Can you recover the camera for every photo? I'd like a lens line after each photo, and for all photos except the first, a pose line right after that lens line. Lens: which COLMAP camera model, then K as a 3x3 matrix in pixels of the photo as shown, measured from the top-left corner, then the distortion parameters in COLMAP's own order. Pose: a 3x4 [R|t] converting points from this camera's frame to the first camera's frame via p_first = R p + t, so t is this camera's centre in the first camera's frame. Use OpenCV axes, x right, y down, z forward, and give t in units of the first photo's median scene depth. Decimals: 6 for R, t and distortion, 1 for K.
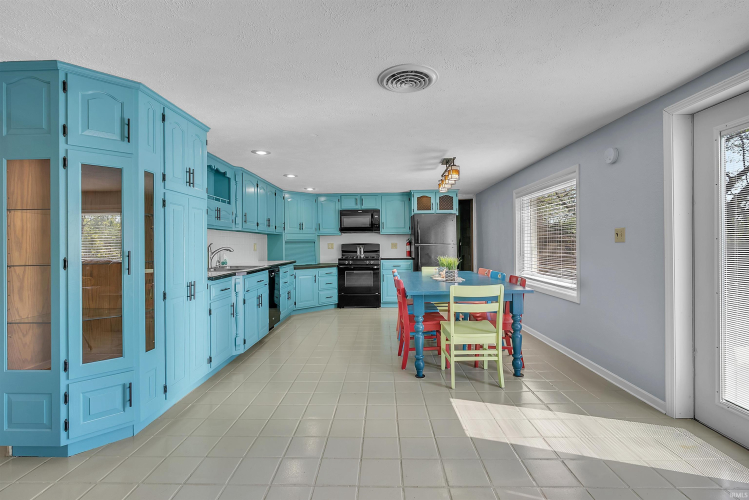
lens RADIAL K [[347.1, 0, 376.9], [0, 347.1, 247.2], [0, 0, 1]] dist [0.000035, 0.000404]
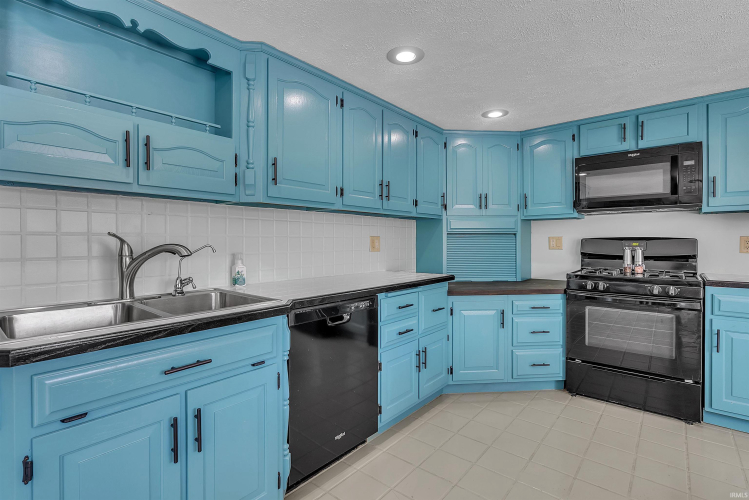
lens RADIAL K [[347.1, 0, 385.8], [0, 347.1, 239.3], [0, 0, 1]] dist [0.000035, 0.000404]
pose [[0.779280, 0.010332, -0.626591, -0.021060], [-0.013281, 0.999912, -0.000030, -0.005511], [0.626535, 0.008345, 0.779348, 0.545869]]
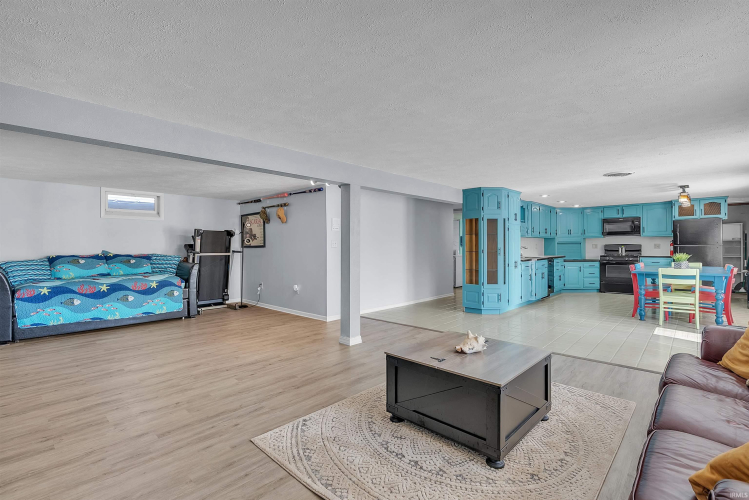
lens RADIAL K [[347.1, 0, 375.9], [0, 347.1, 245.4], [0, 0, 1]] dist [0.000035, 0.000404]
pose [[0.743779, 0.002416, -0.668421, 0.140949], [-0.005949, 0.999978, -0.003005, 0.003023], [0.668399, 0.006211, 0.743777, -0.581036]]
